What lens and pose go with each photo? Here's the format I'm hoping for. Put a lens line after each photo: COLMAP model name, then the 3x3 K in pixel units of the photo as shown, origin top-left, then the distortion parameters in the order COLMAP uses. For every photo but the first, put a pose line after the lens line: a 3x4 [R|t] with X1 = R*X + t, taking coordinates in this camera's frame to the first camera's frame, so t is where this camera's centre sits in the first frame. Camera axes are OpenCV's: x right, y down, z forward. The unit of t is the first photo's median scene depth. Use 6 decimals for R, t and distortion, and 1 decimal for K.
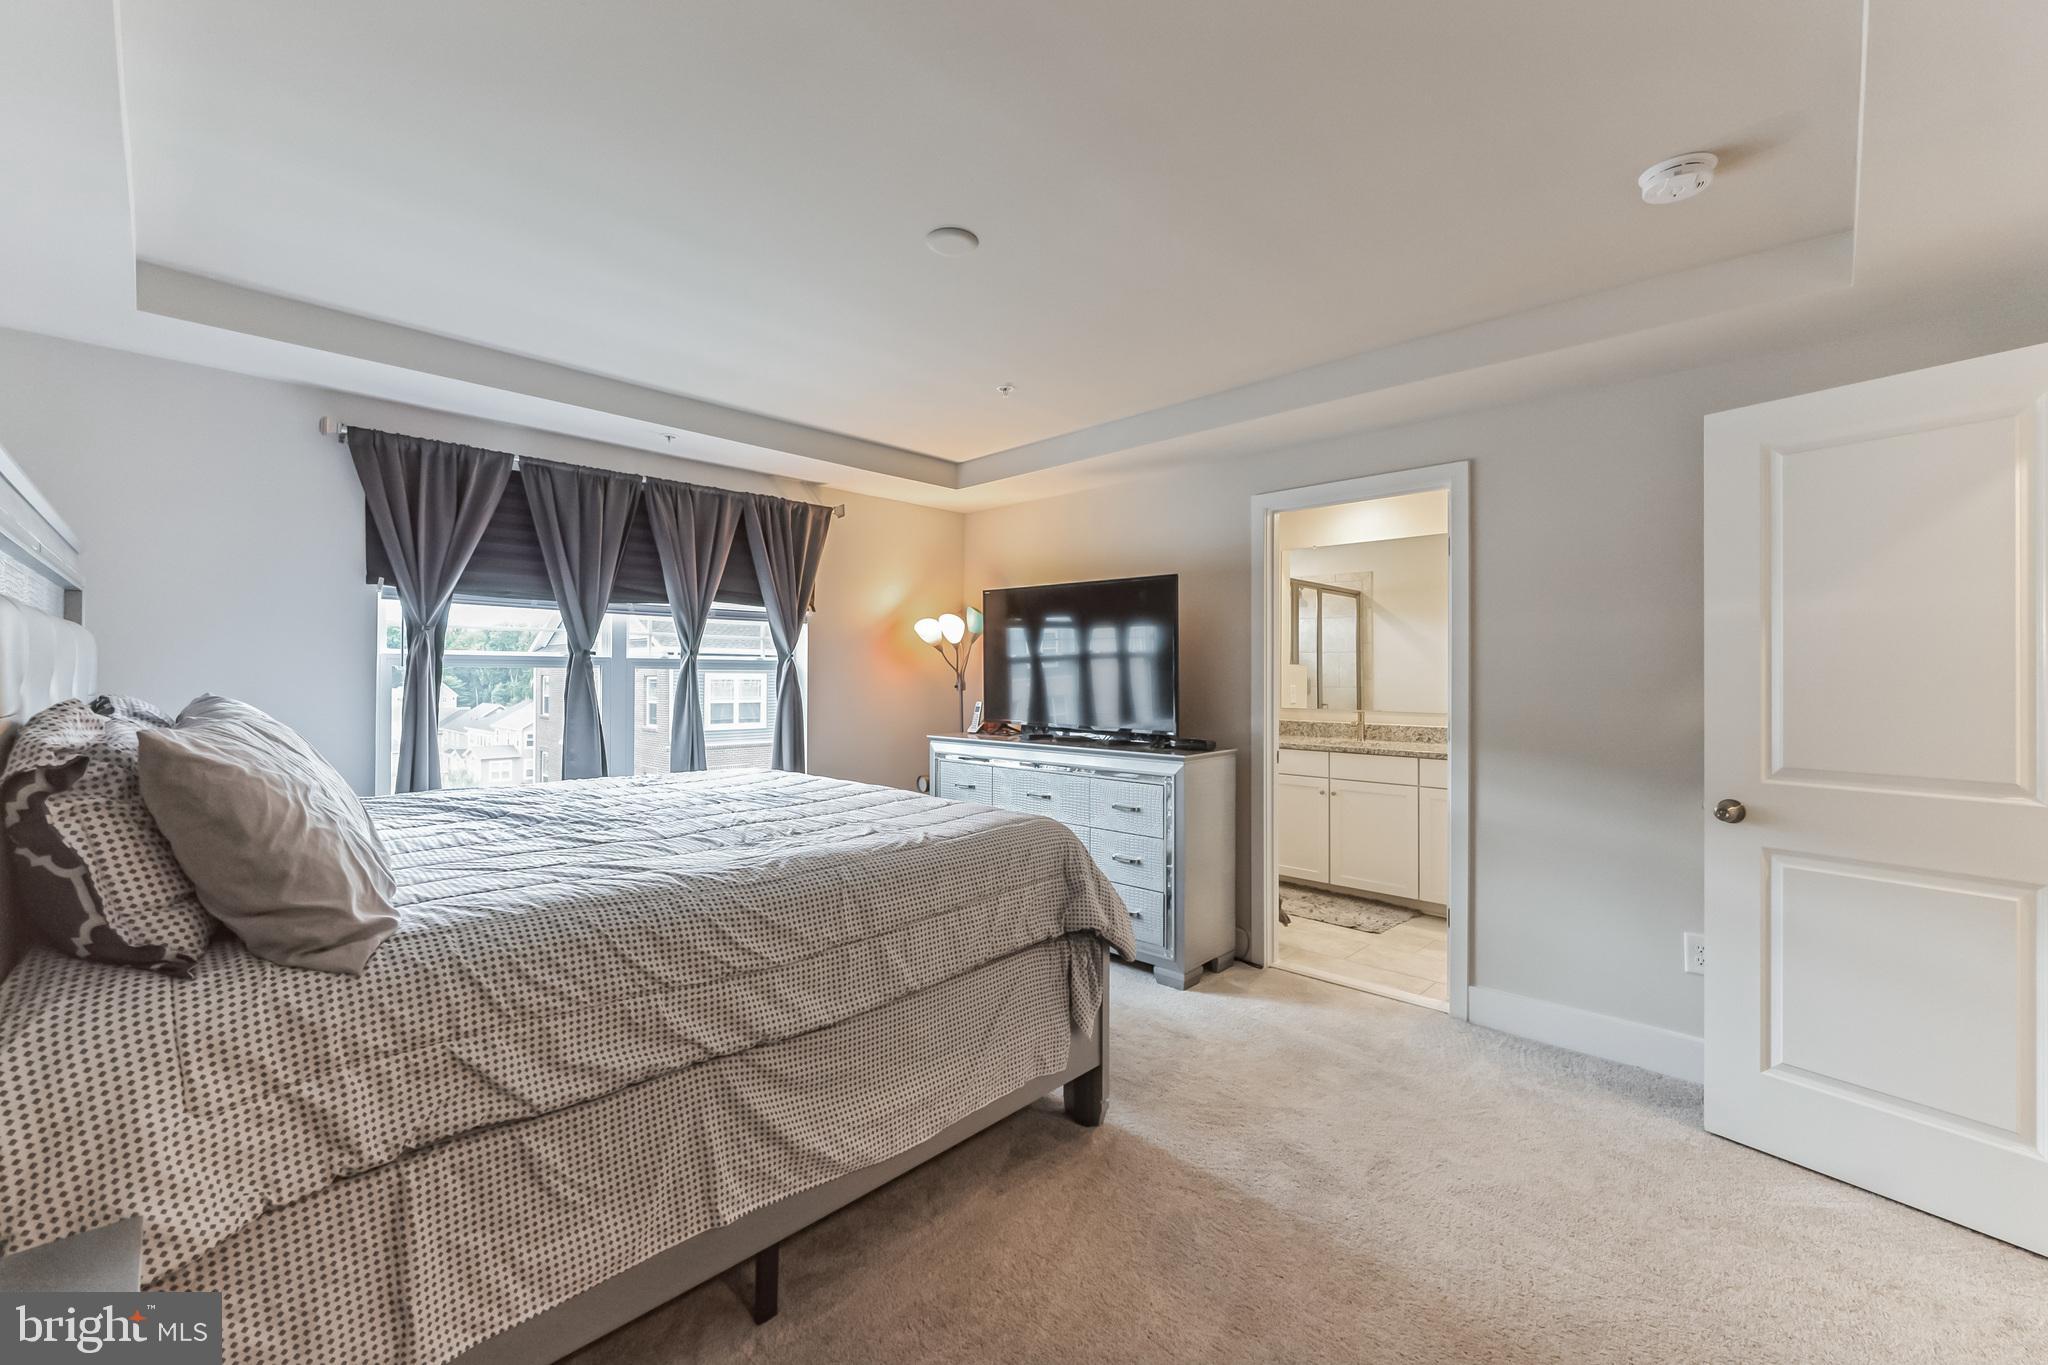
lens RADIAL K [[830.1, 0, 1023.2], [0, 830.1, 676.9], [0, 0, 1]] dist [0.001835, -0.000041]
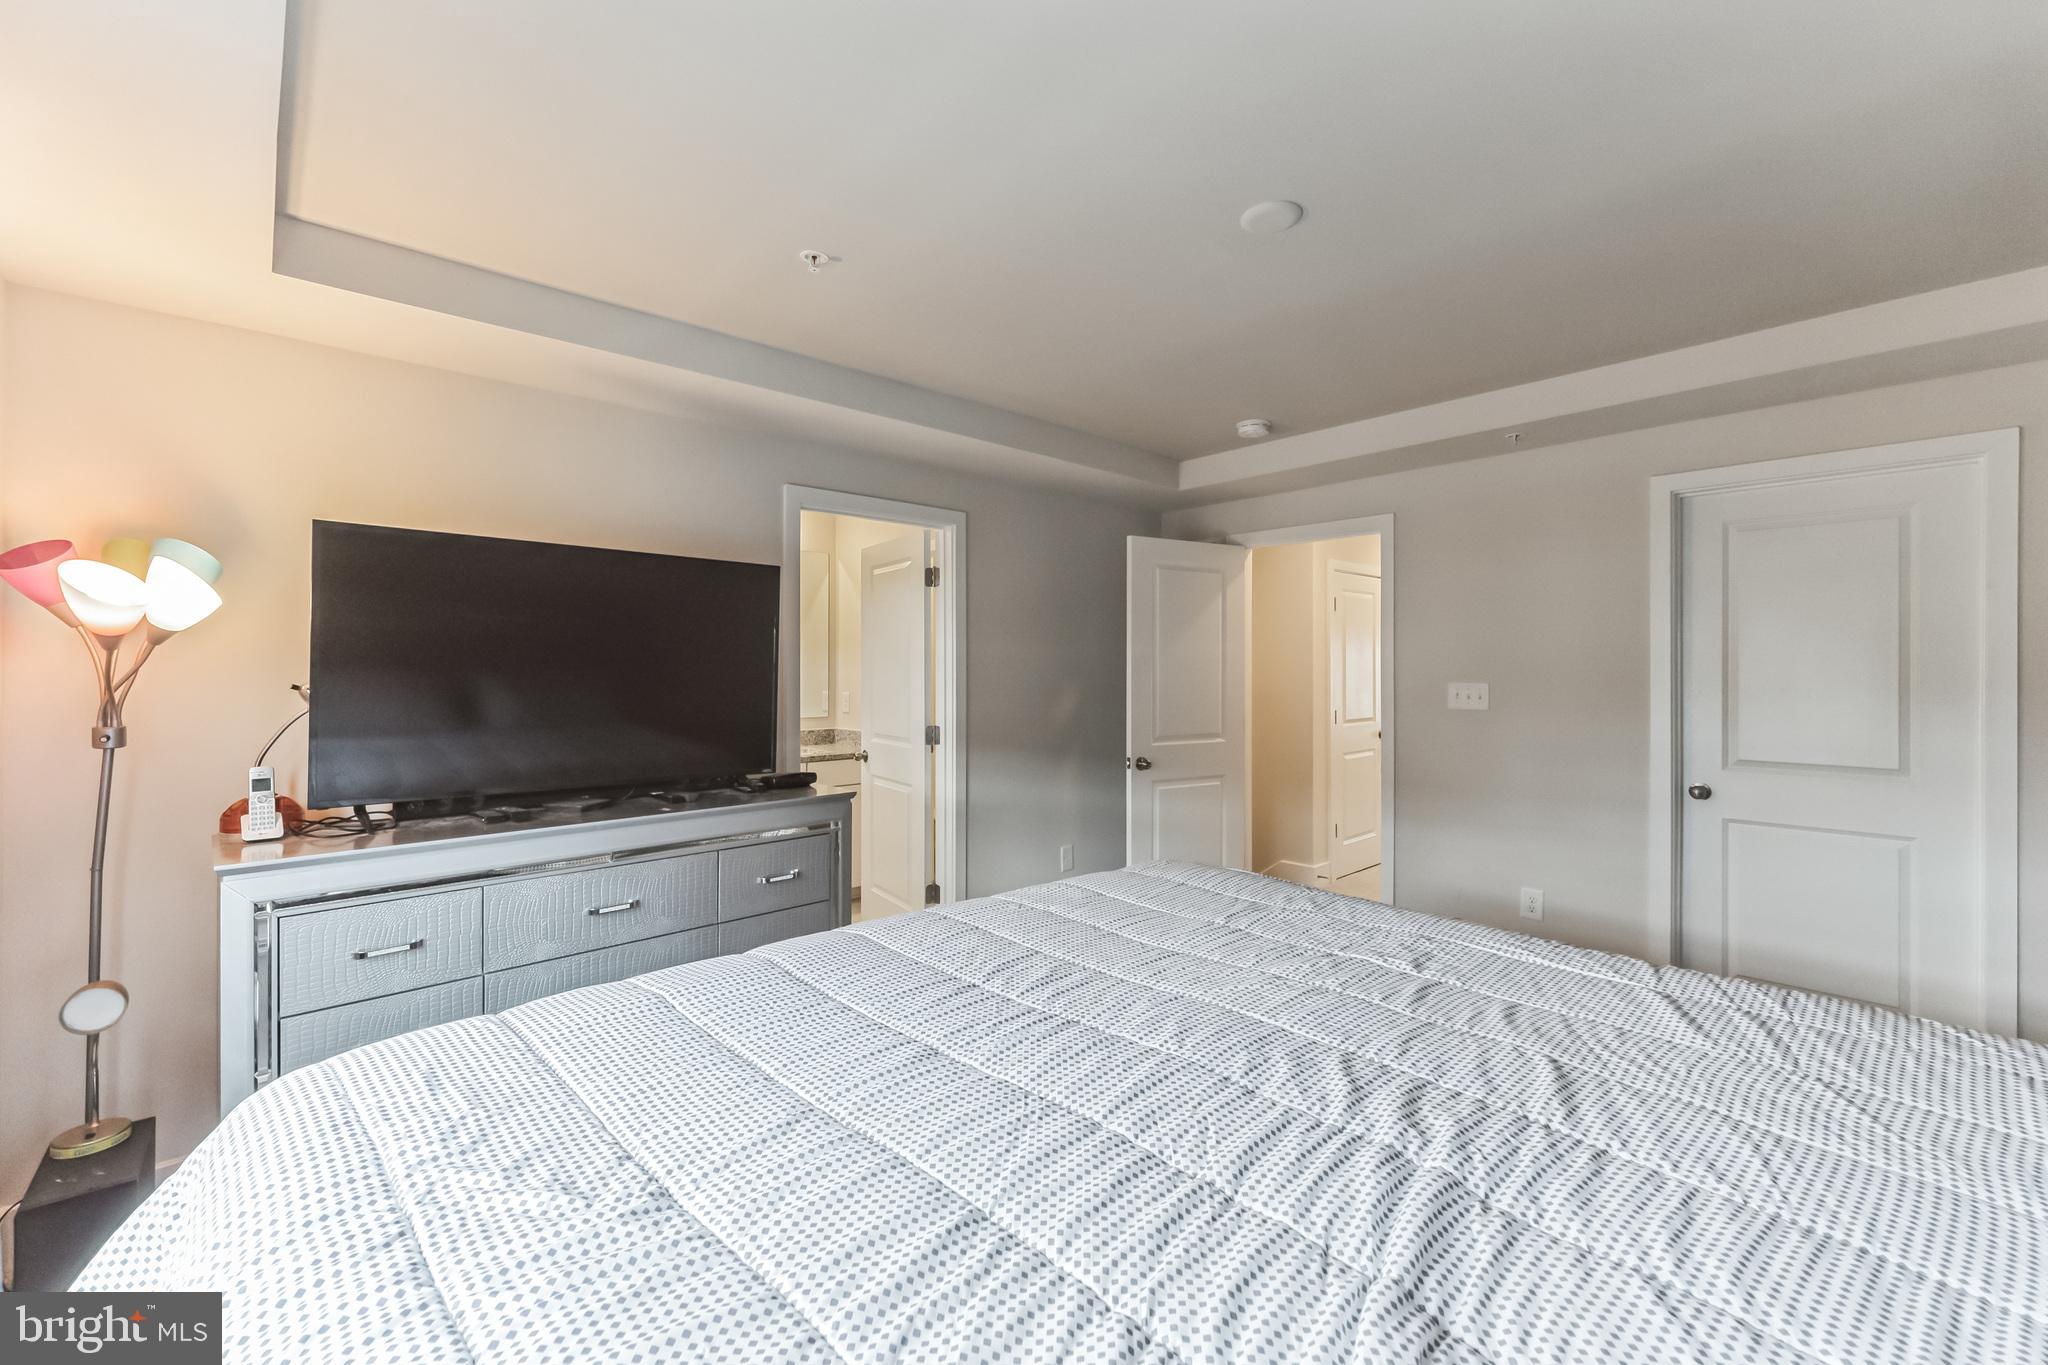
lens RADIAL K [[830.1, 0, 1023.2], [0, 830.1, 676.9], [0, 0, 1]] dist [0.001835, -0.000041]
pose [[0.054796, -0.007500, 0.998469, -0.901217], [0.008865, 0.999936, 0.007025, -0.036540], [-0.998458, 0.008466, 0.054859, 1.127825]]
